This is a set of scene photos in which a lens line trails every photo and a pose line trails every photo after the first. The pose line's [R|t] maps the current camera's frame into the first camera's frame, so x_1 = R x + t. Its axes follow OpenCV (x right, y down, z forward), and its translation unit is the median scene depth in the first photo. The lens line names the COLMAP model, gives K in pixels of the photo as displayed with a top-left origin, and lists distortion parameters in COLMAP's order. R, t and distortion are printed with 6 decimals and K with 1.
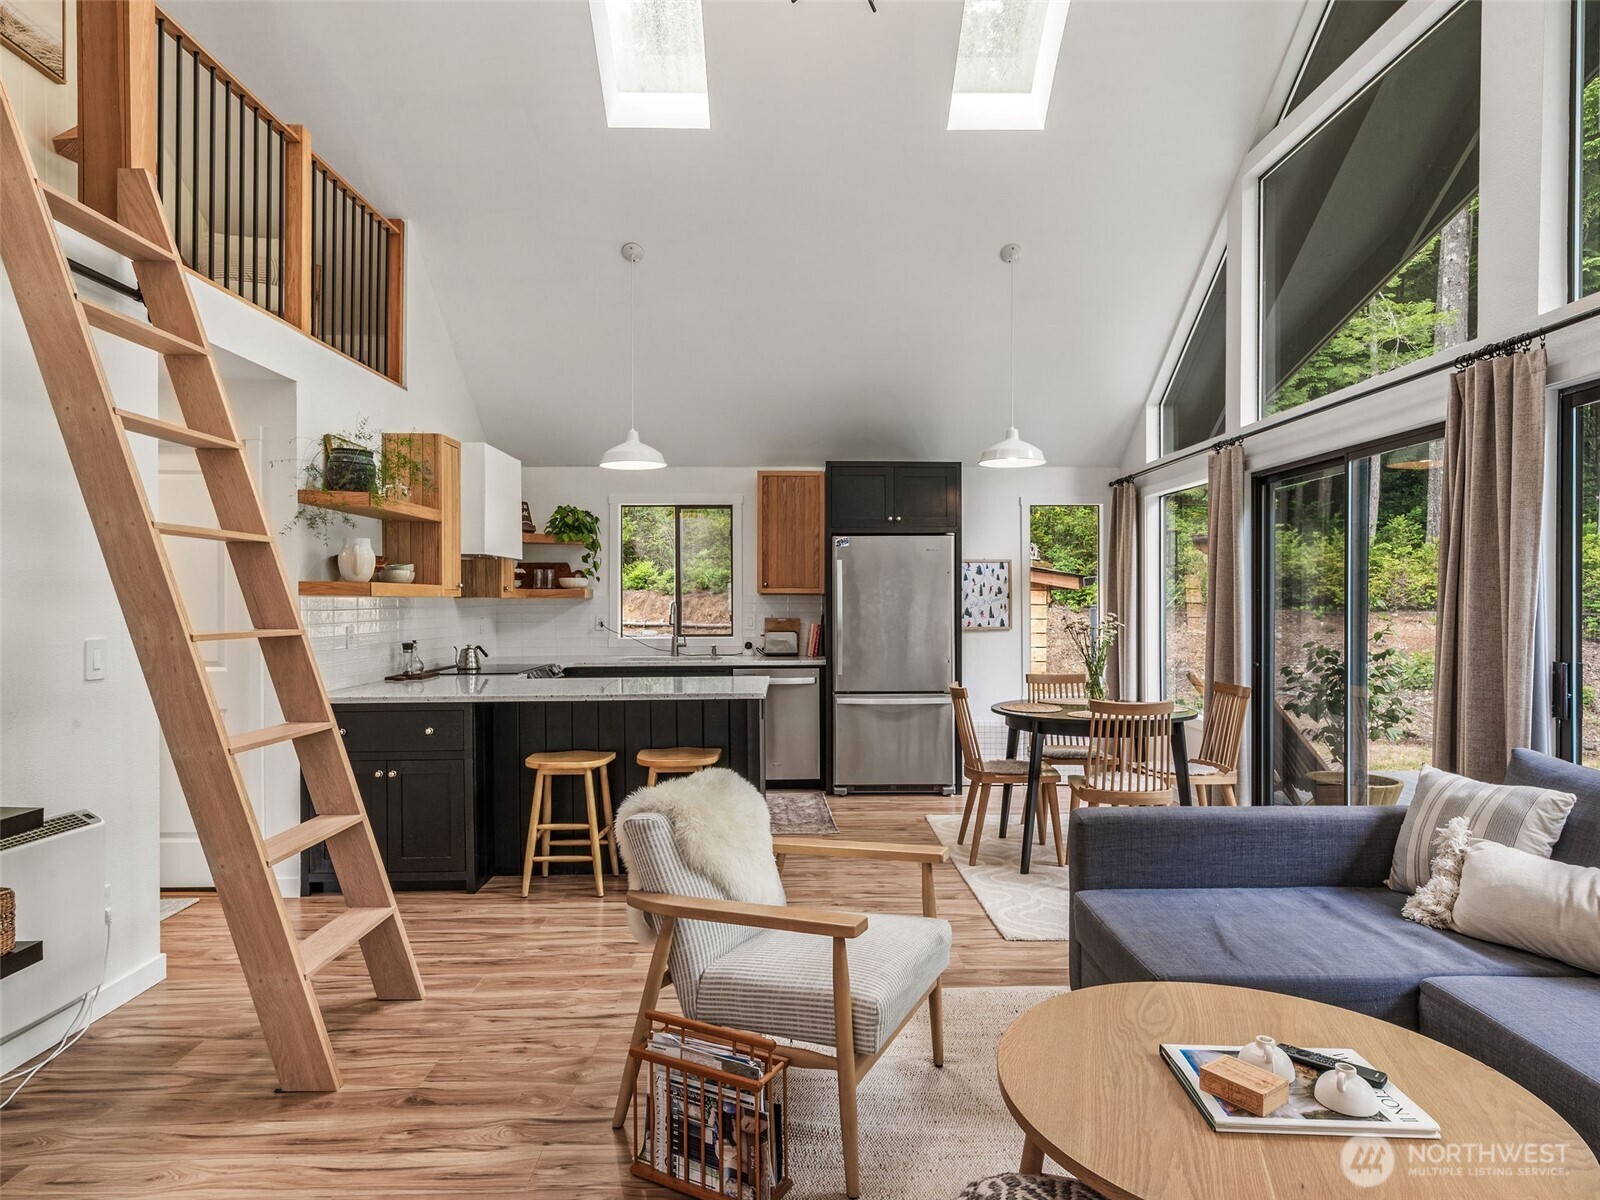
lens RADIAL K [[959.0, 0, 777.6], [0, 959.0, 603.1], [0, 0, 1]] dist [0.012335, -0.000156]
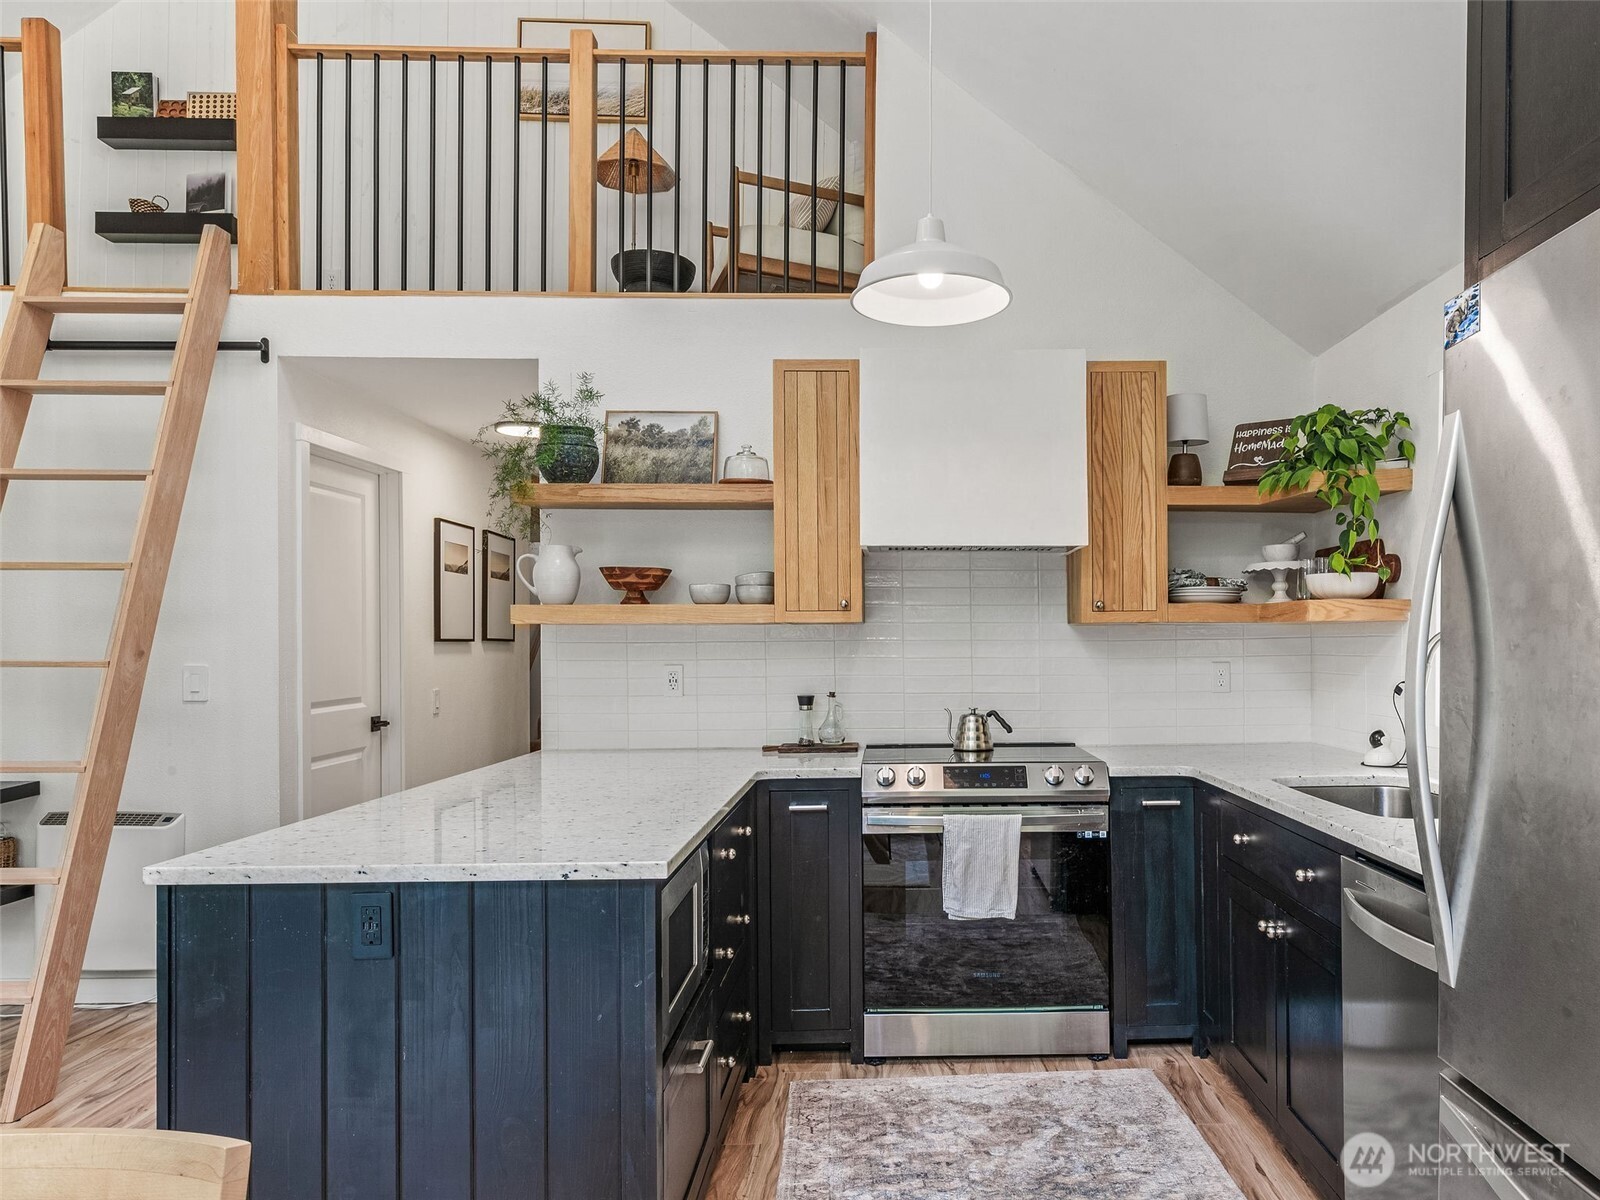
lens RADIAL K [[1068.2, 0, 840.0], [0, 1068.2, 645.8], [0, 0, 1]] dist [0.004939, -0.003270]
pose [[0.045973, 0.007710, -0.998913, 0.416234], [-0.002274, 0.999968, 0.007613, 0.003780], [0.998940, 0.001921, 0.045989, 1.252982]]
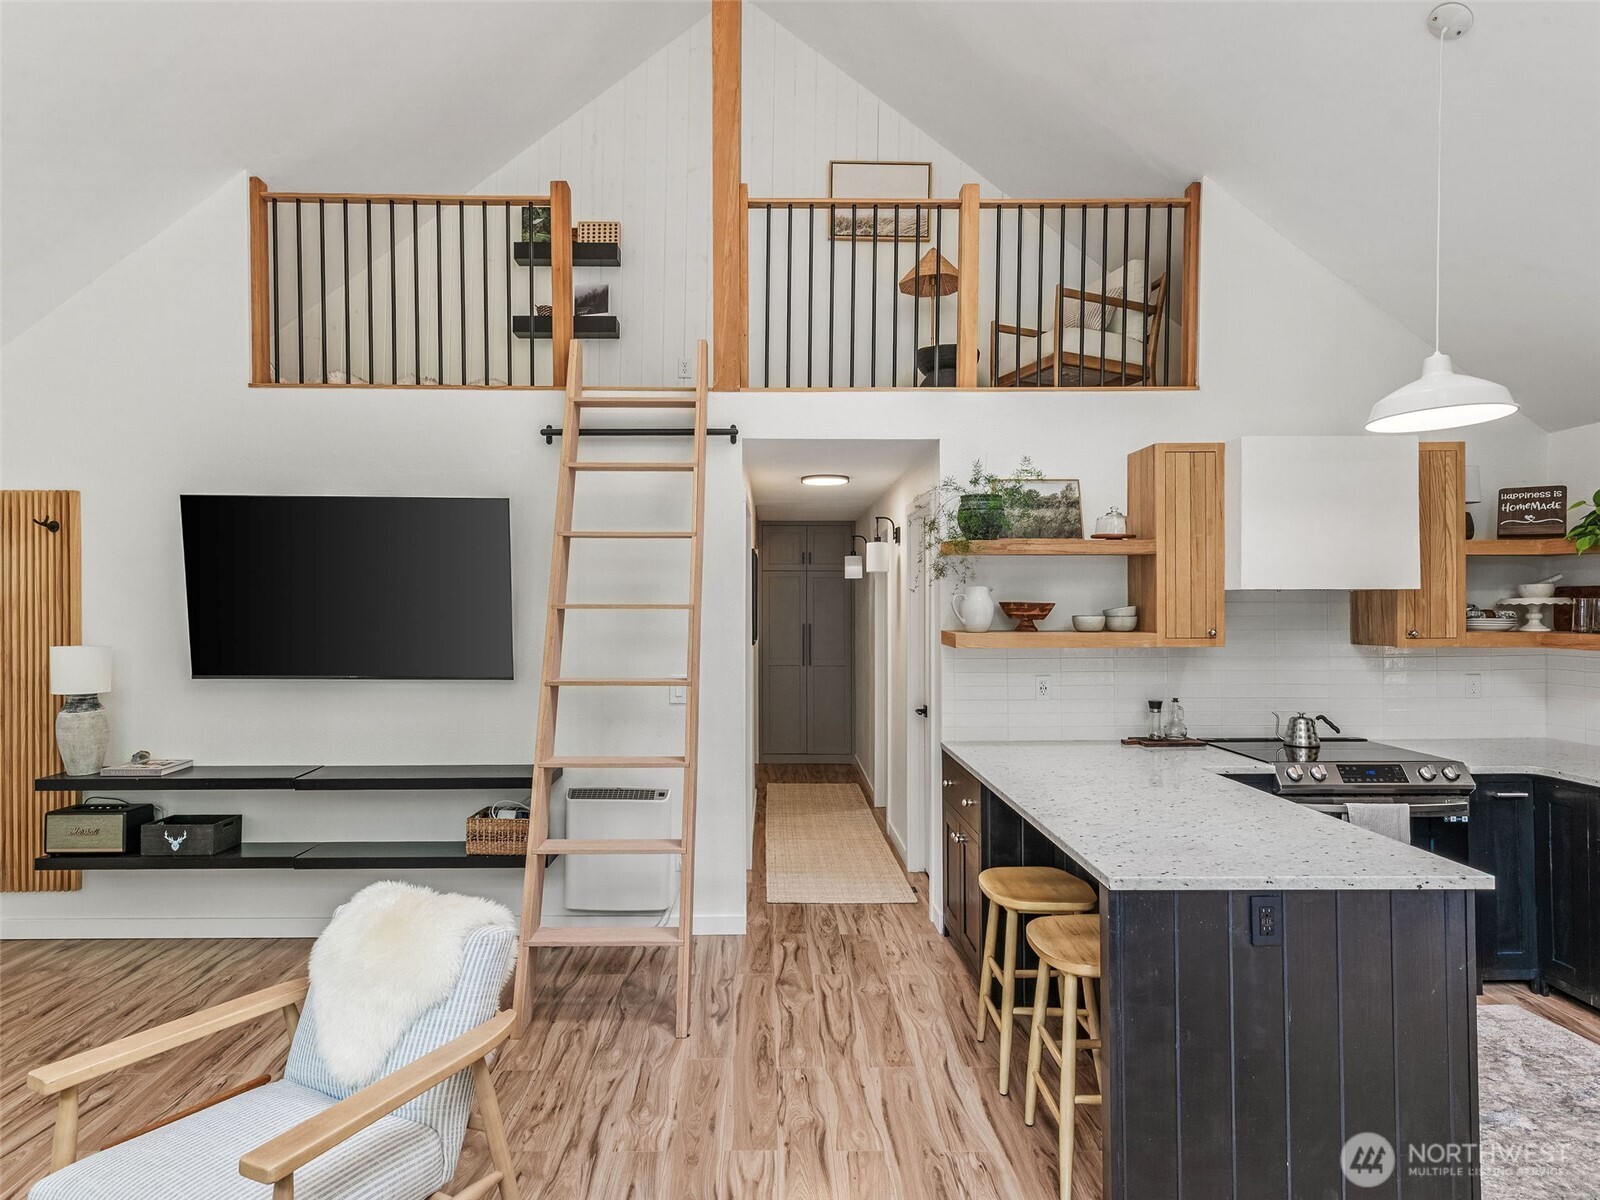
lens RADIAL K [[861.6, 0, 779.6], [0, 861.6, 614.5], [0, 0, 1]] dist [0.005530, 0.003452]
pose [[0.019575, 0.005013, -0.999796, 0.441602], [-0.003019, 0.999983, 0.004955, -0.046392], [0.999804, 0.002921, 0.019590, 0.823511]]
